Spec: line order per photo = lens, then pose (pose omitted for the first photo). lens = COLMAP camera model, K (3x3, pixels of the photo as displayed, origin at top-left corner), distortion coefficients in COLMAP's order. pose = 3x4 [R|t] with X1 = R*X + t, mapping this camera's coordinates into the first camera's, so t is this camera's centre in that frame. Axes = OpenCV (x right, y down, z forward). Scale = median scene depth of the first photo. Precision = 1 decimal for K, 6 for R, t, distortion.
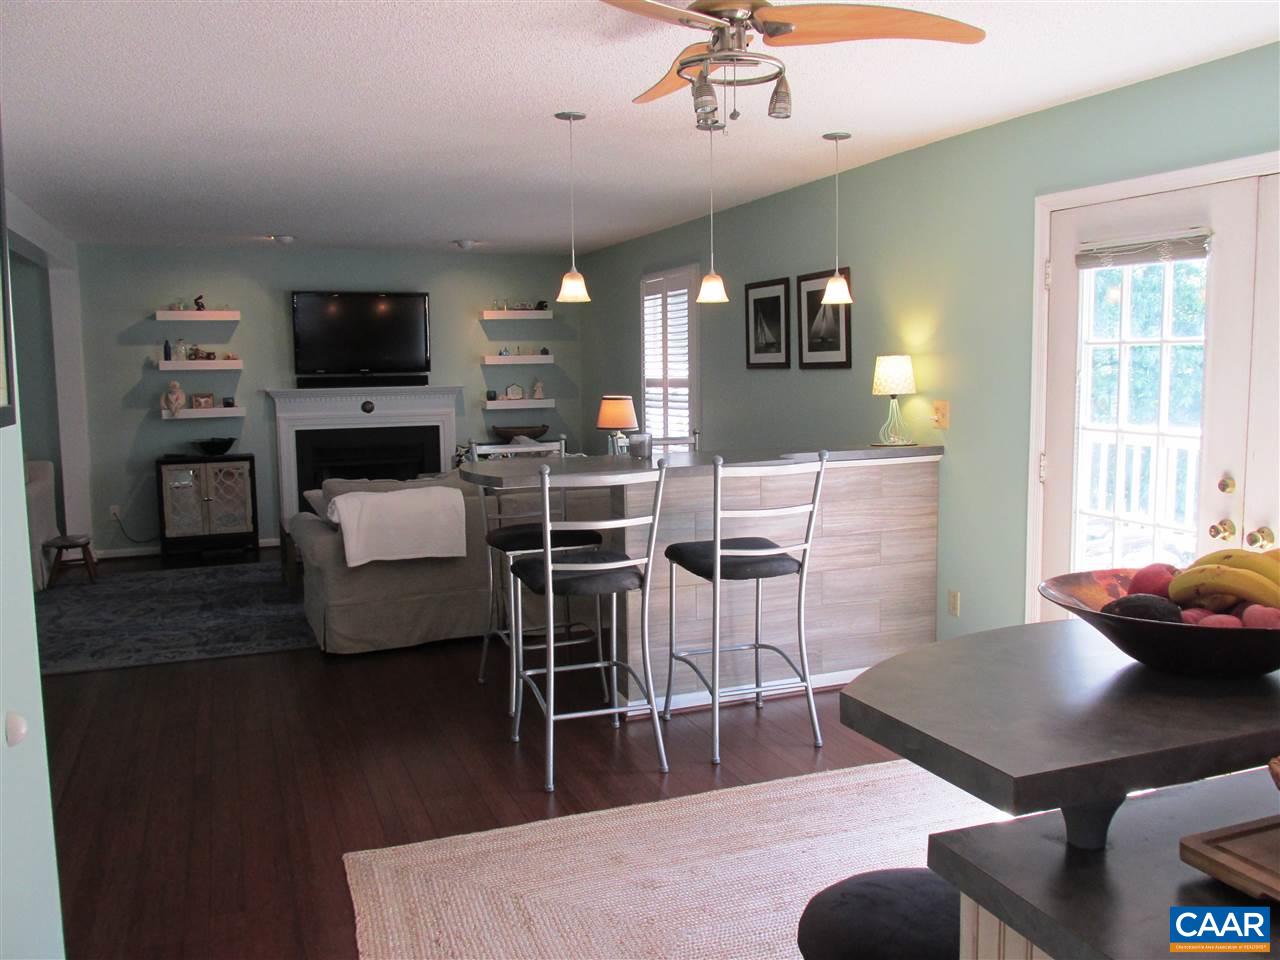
lens RADIAL K [[1077.7, 0, 640.0], [0, 1077.7, 480.5], [0, 0, 1]] dist [0.009565, 0.000720]
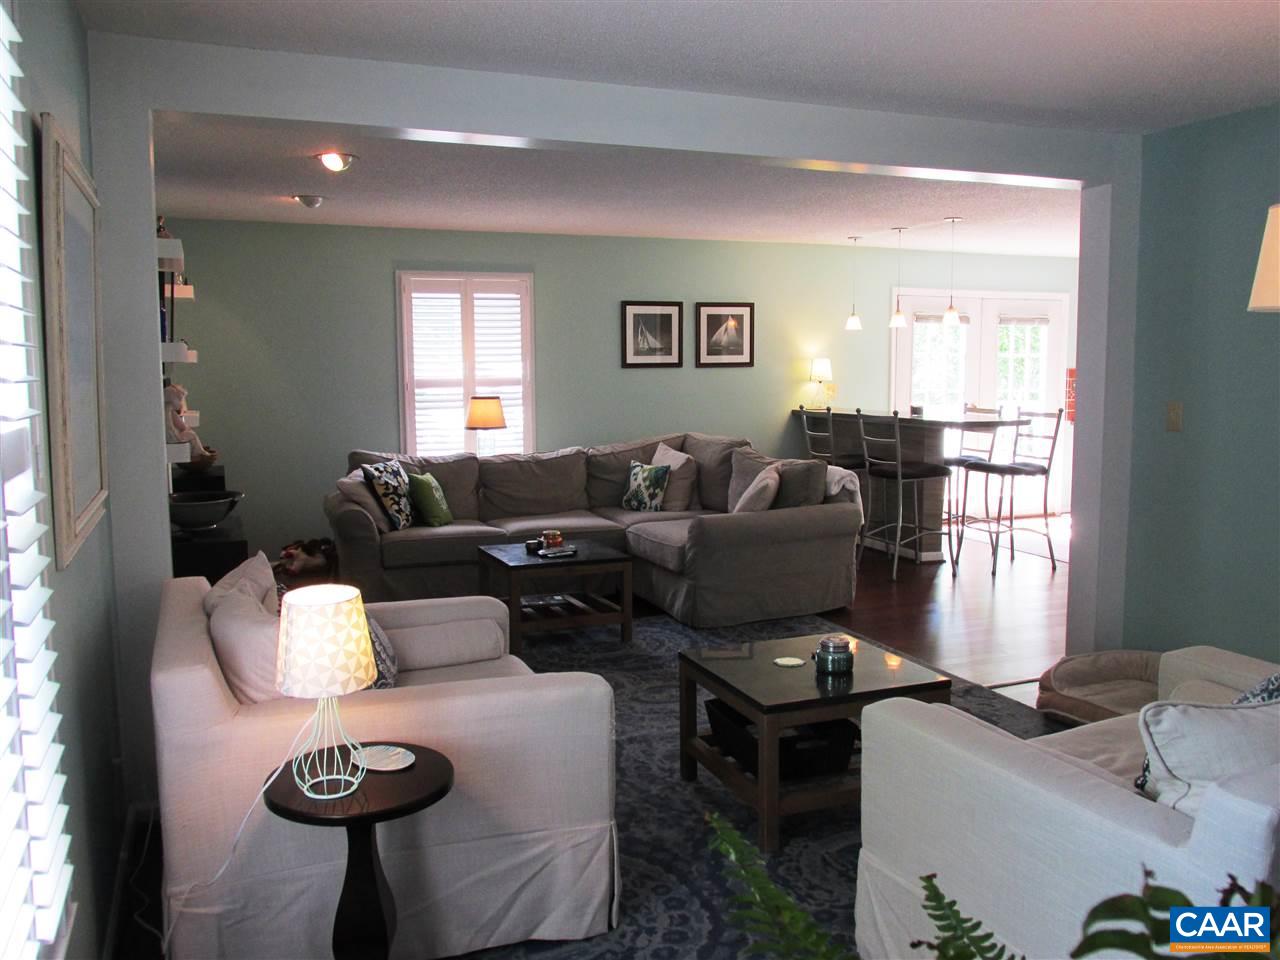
lens RADIAL K [[1077.7, 0, 640.0], [0, 1077.7, 476.2], [0, 0, 1]] dist [0.009565, 0.000720]
pose [[-0.006560, -0.089565, 0.995959, -1.245109], [0.114023, 0.989418, 0.089728, -0.094719], [-0.993456, 0.114151, 0.003722, 1.054545]]
